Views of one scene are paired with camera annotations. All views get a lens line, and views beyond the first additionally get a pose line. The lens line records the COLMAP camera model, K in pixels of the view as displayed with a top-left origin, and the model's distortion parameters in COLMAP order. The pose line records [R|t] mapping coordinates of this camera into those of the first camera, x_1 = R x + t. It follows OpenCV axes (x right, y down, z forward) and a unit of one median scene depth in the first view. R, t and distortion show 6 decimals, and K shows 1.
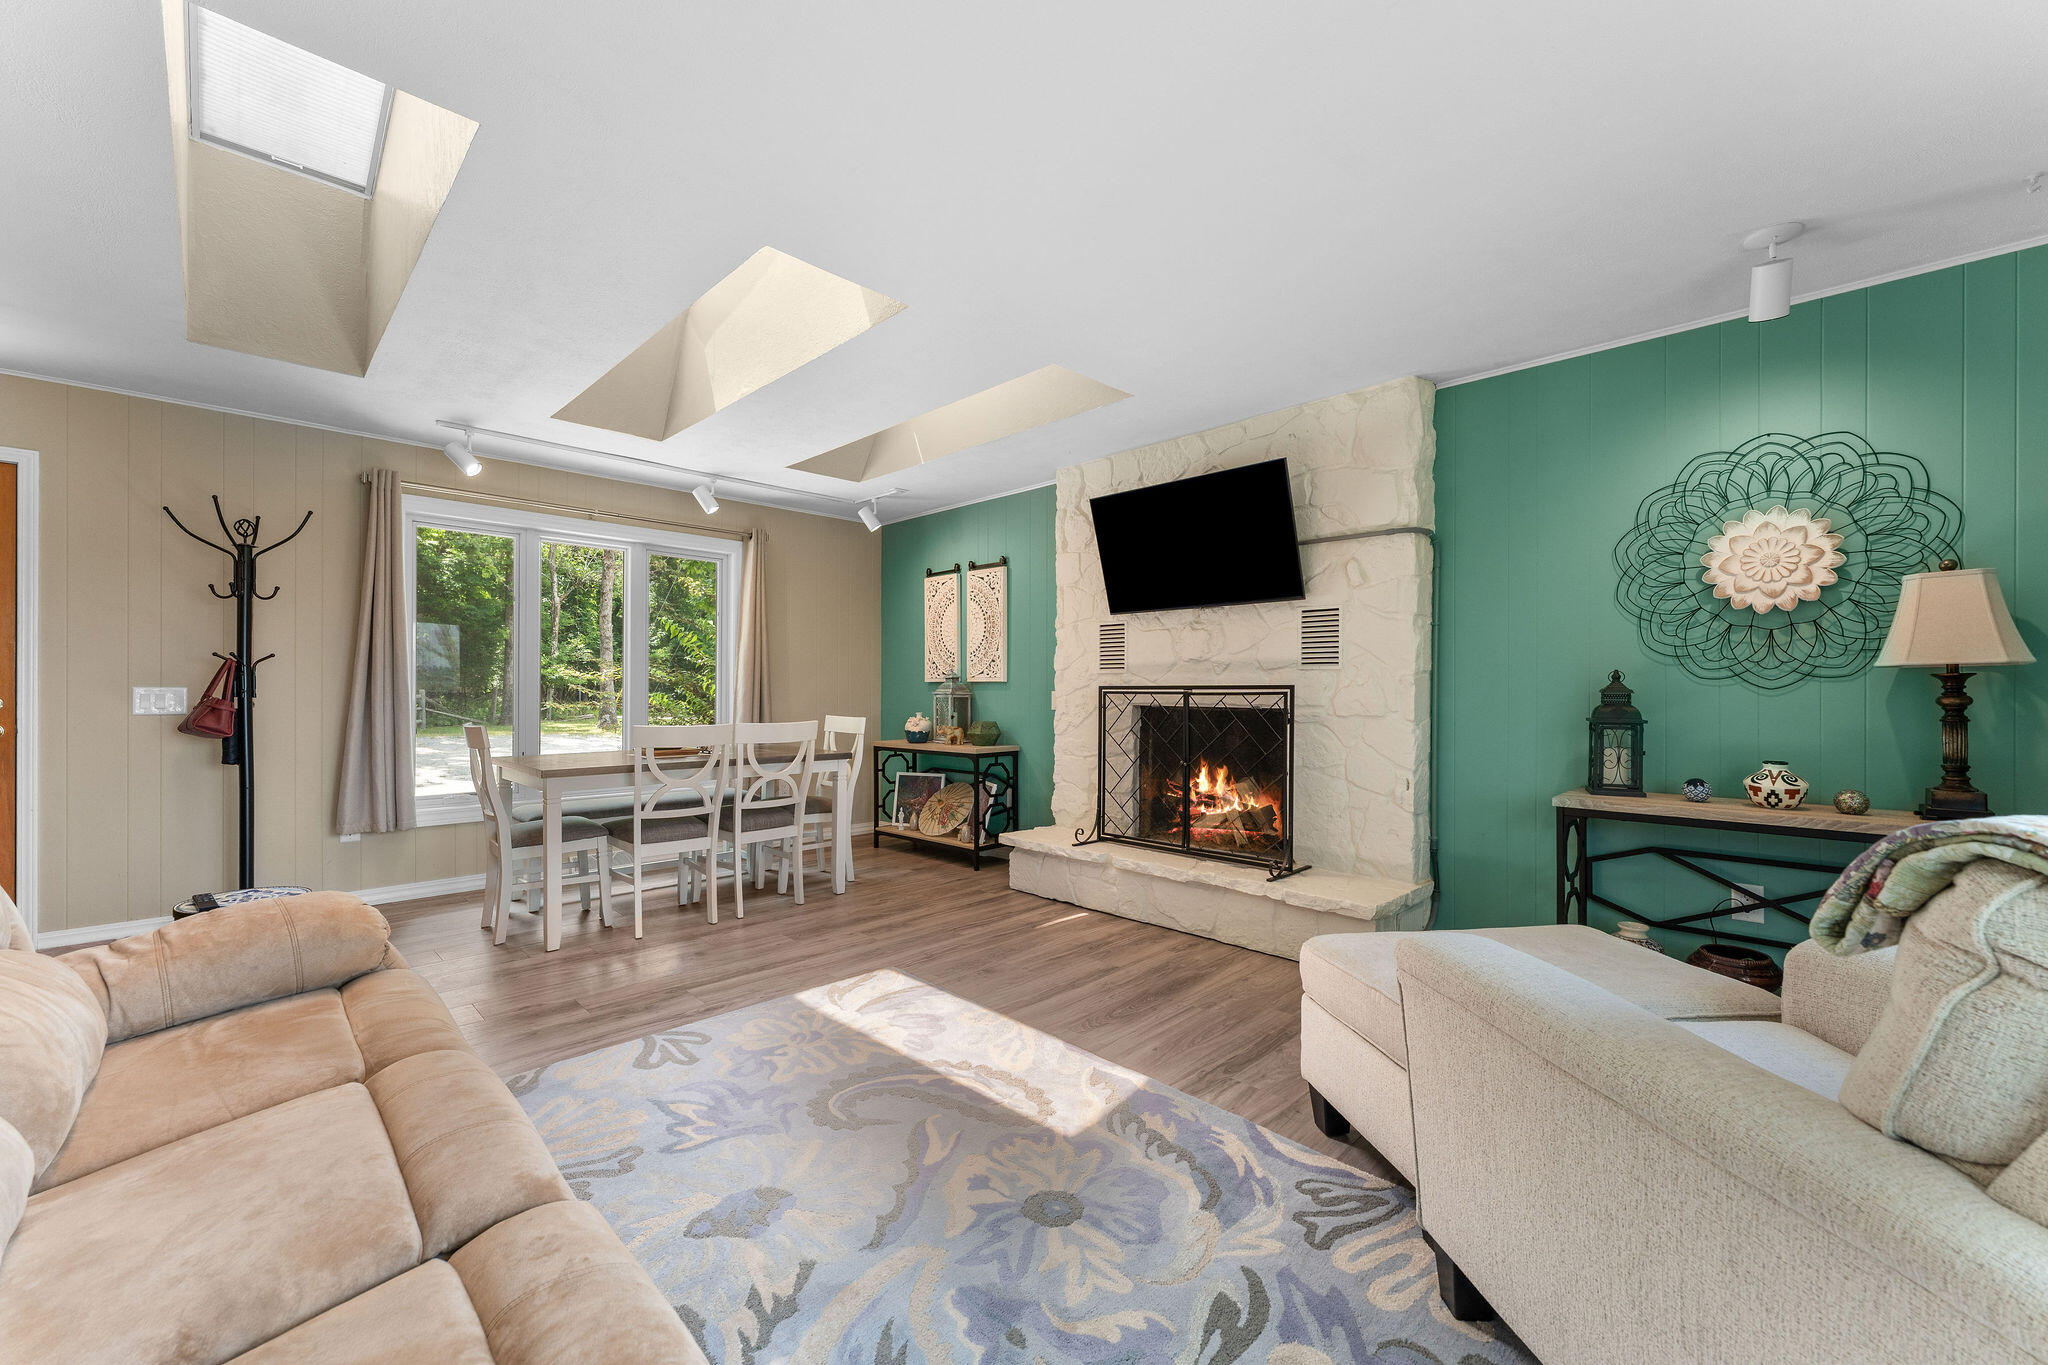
lens RADIAL K [[814.6, 0, 1008.7], [0, 814.6, 690.4], [0, 0, 1]] dist [0.000057, -0.000530]
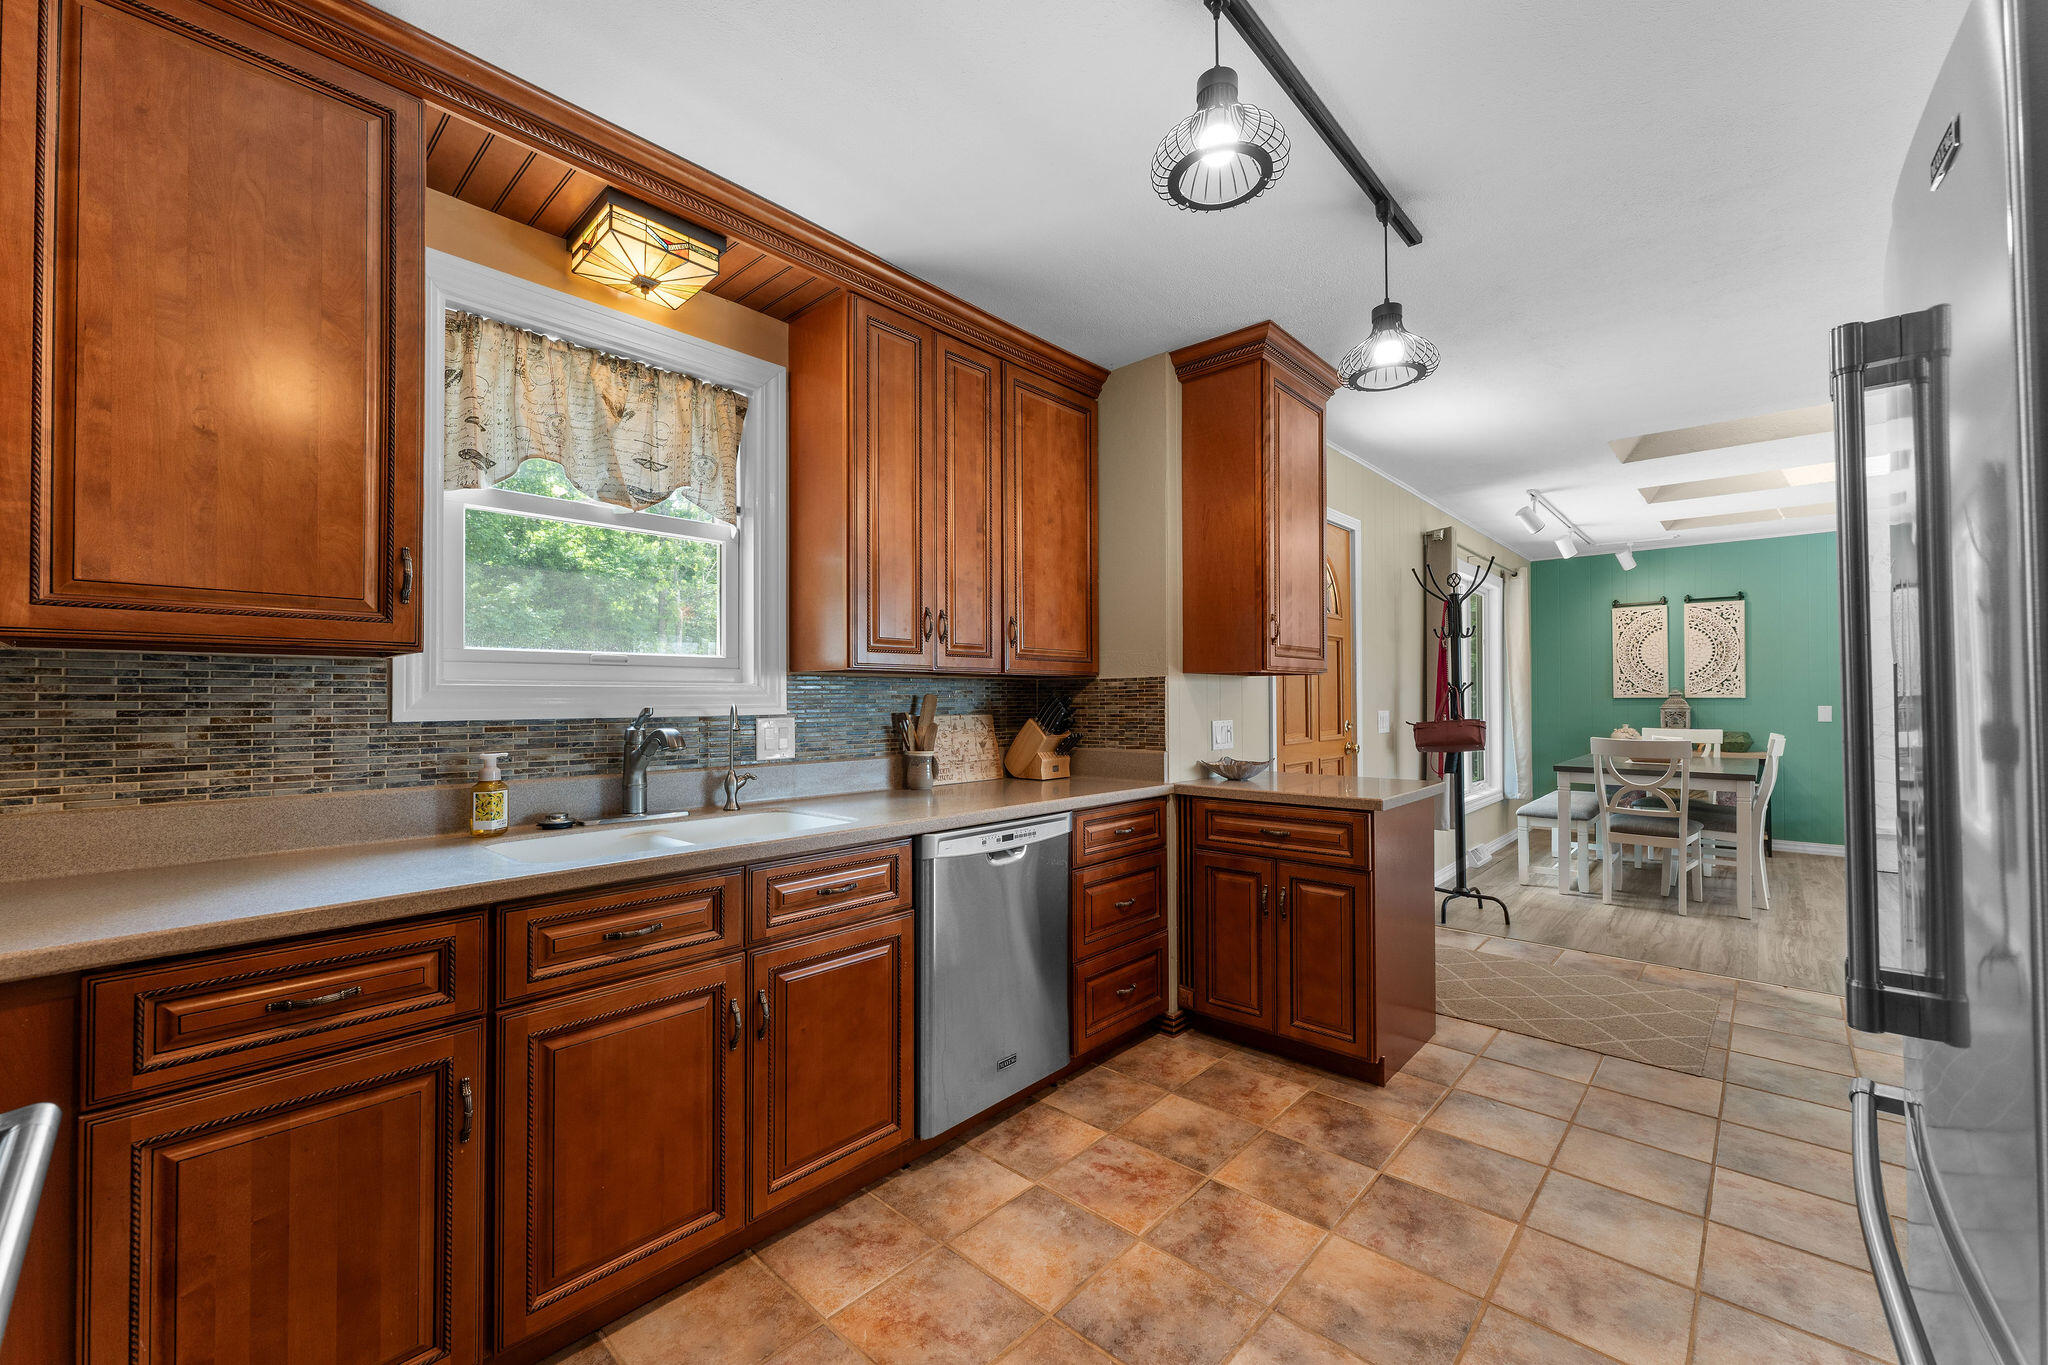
lens RADIAL K [[808.0, 0, 1020.0], [0, 808.0, 685.4], [0, 0, 1]] dist [-0.000662, -0.000187]
pose [[0.998706, -0.005403, 0.050560, -1.707076], [0.006088, 0.999892, -0.013396, -0.029405], [-0.050482, 0.013687, 0.998631, -0.186220]]
